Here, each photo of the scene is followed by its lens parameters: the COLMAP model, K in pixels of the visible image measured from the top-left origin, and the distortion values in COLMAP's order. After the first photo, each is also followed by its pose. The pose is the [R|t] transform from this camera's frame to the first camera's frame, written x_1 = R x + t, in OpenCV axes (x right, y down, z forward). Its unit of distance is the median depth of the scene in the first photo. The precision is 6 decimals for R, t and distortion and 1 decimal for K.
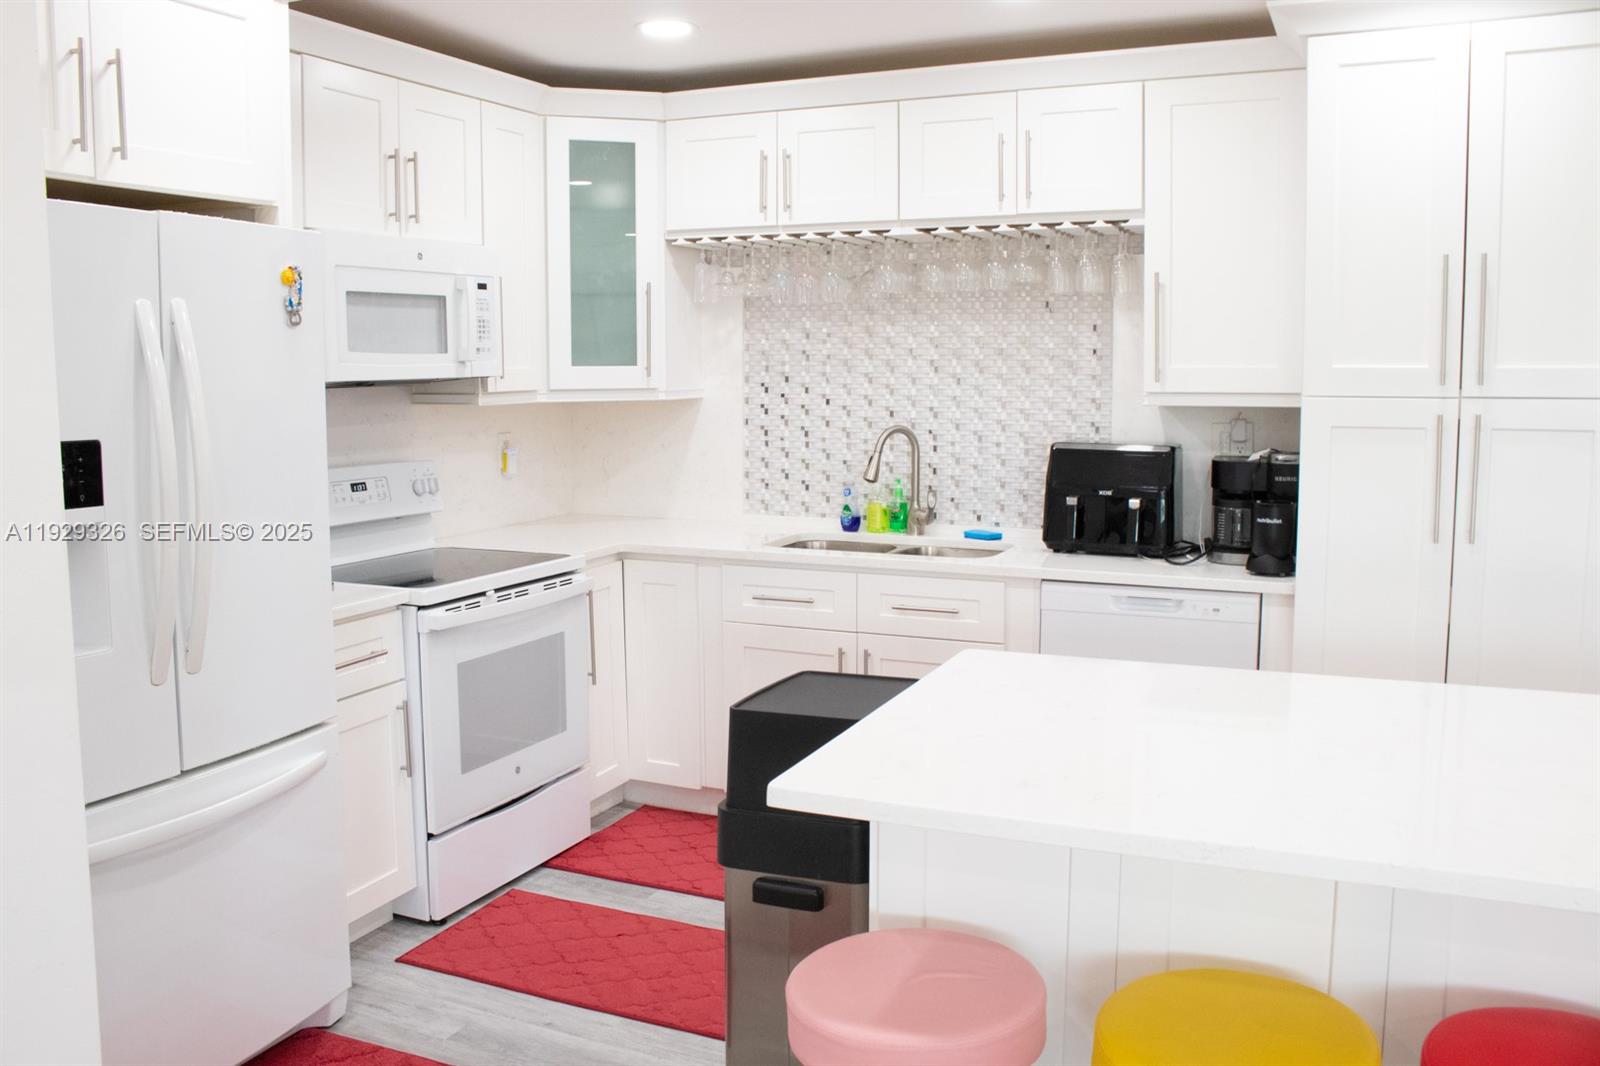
lens RADIAL K [[1344.2, 0, 800.0], [0, 1344.2, 533.0], [0, 0, 1]] dist [-0.163725, 0.142245]
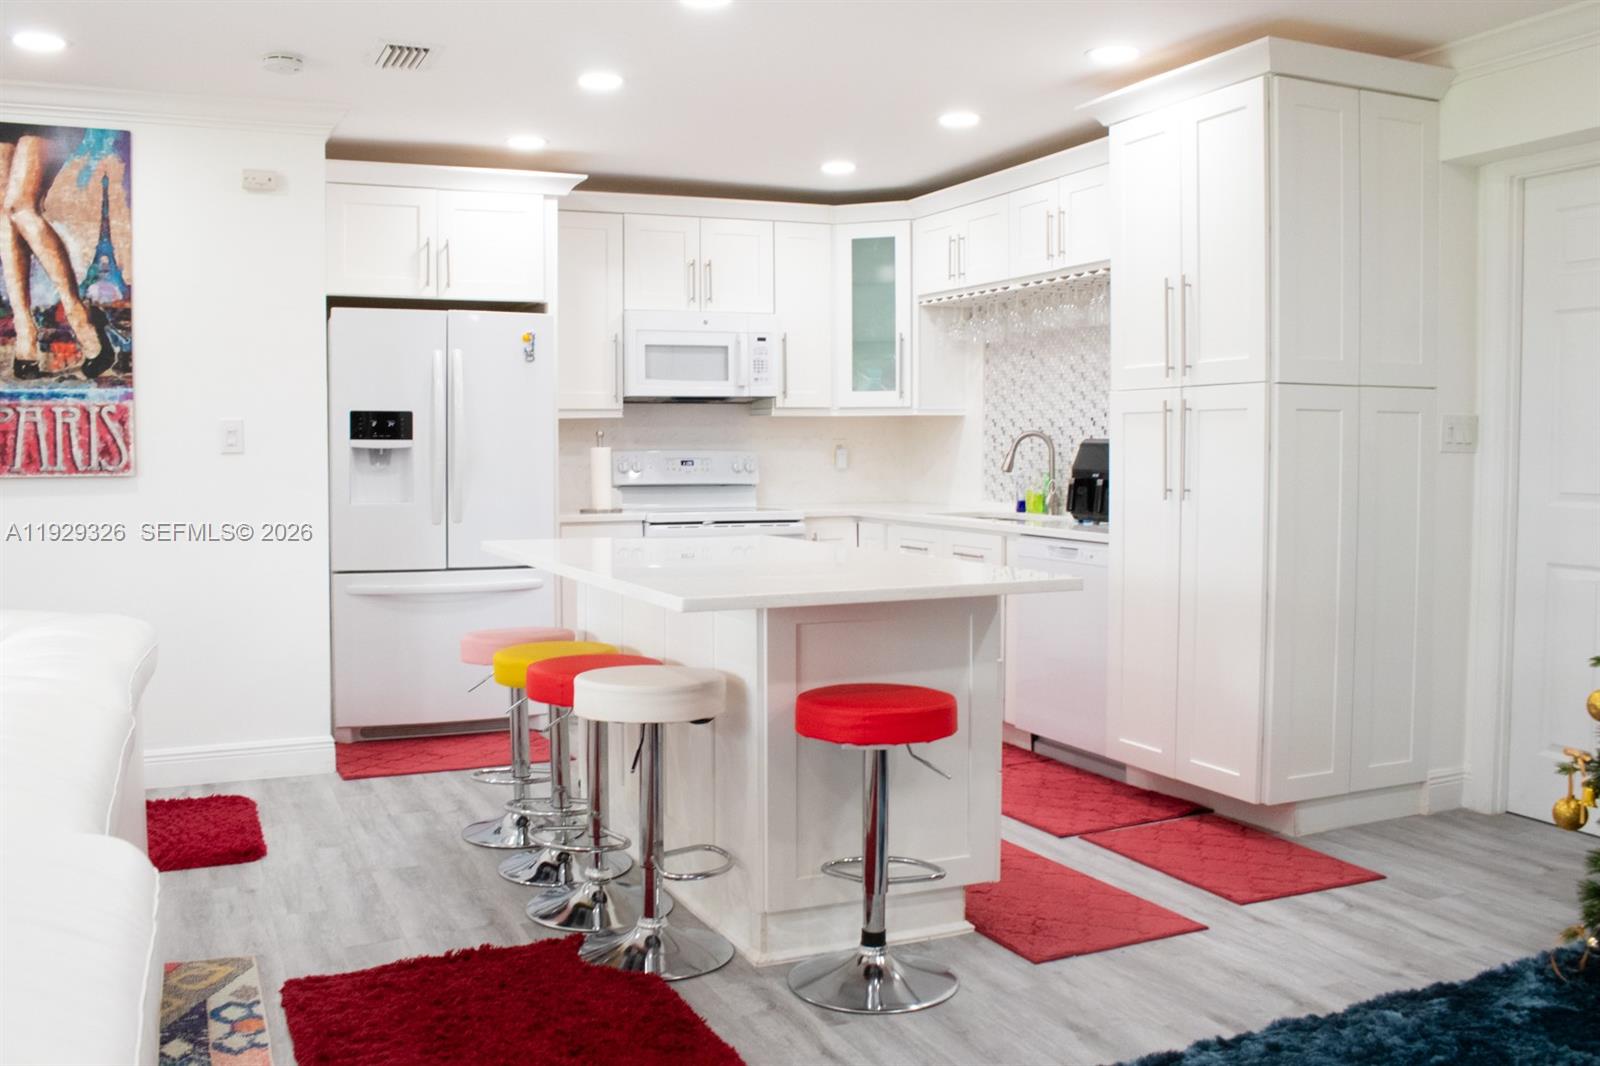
lens RADIAL K [[1409.8, 0, 800.0], [0, 1409.8, 533.0], [0, 0, 1]] dist [-0.165642, 0.132866]
pose [[0.747501, 0.043408, -0.662841, 0.876550], [-0.081875, 0.996274, -0.027088, 0.082665], [0.659196, 0.074519, 0.748270, -0.201398]]
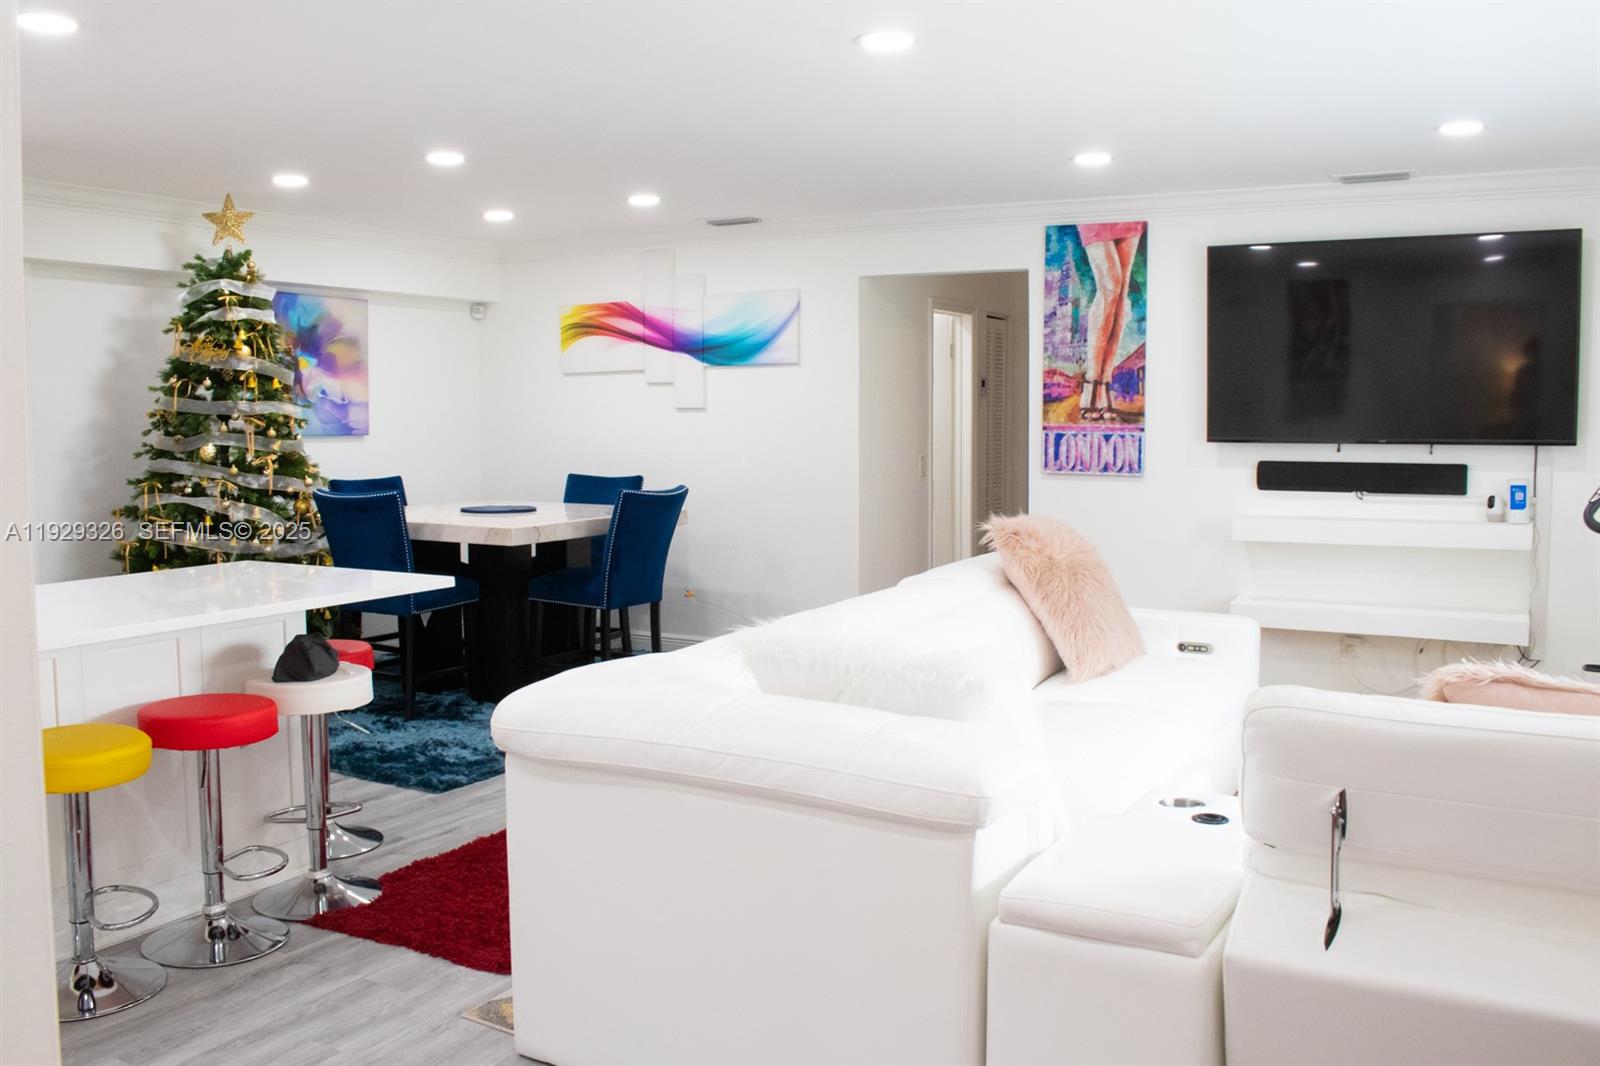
lens RADIAL K [[1409.8, 0, 800.0], [0, 1409.8, 533.0], [0, 0, 1]] dist [-0.165642, 0.132866]
pose [[0.087285, -0.083150, 0.992707, -0.593733], [0.121951, 0.989907, 0.072193, 0.026922], [-0.988691, 0.114760, 0.096544, -0.098797]]
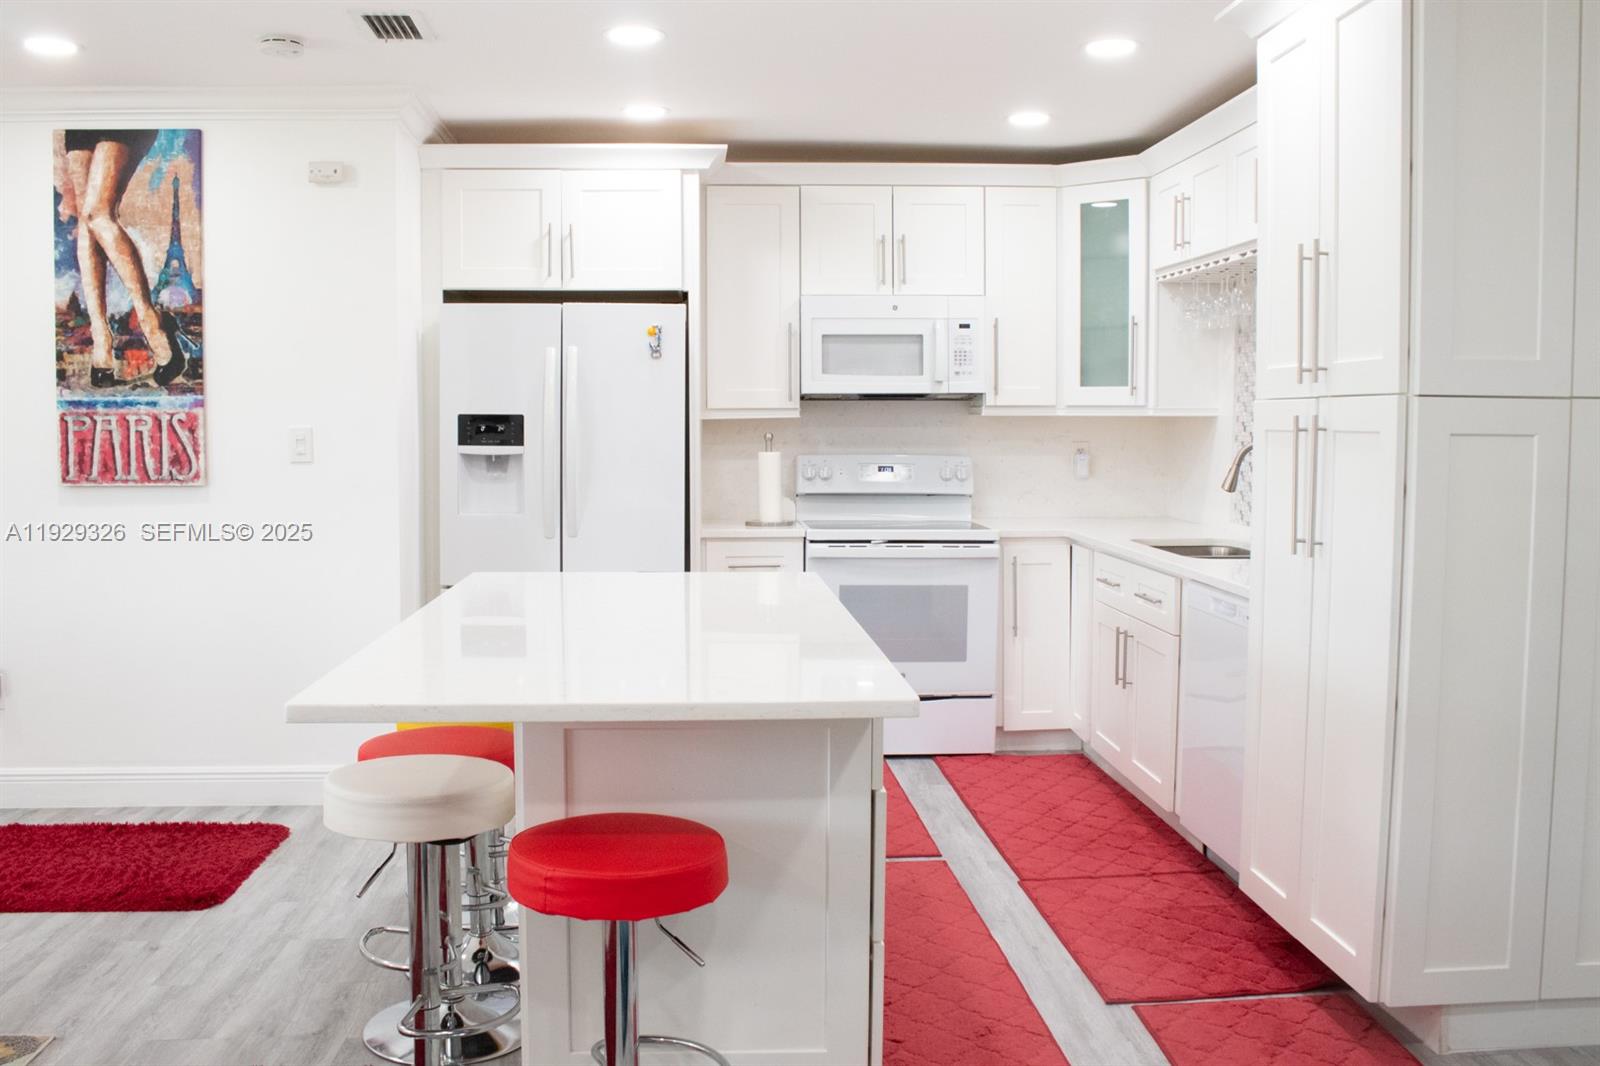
lens RADIAL K [[1430.6, 0, 800.0], [0, 1430.6, 533.0], [0, 0, 1]] dist [-0.165283, 0.141888]
pose [[0.468241, 0.075812, -0.880342, 0.928677], [-0.111438, 0.993424, 0.026277, 0.003833], [0.876545, 0.085800, 0.473610, 0.175508]]
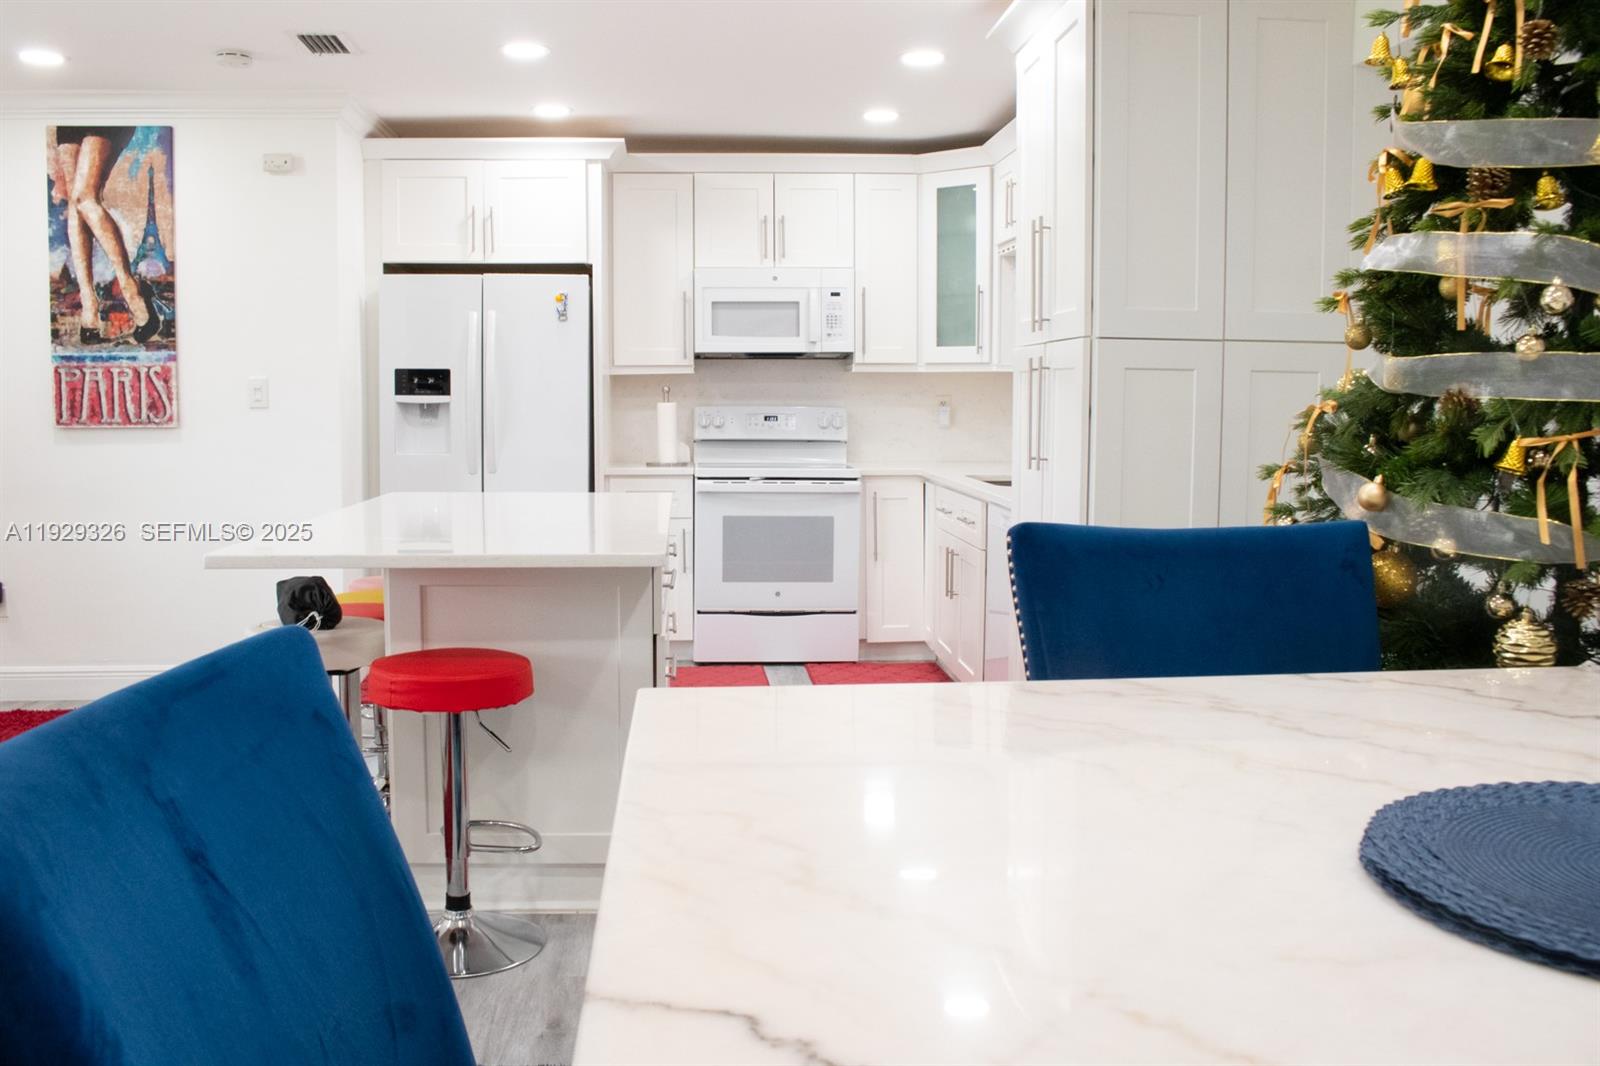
lens RADIAL K [[1379.6, 0, 800.0], [0, 1379.6, 533.0], [0, 0, 1]] dist [-0.158777, 0.127601]
pose [[0.476436, 0.094194, -0.874149, 1.129310], [-0.113138, 0.992547, 0.045289, 0.023996], [0.871899, 0.077322, 0.483542, 0.191538]]
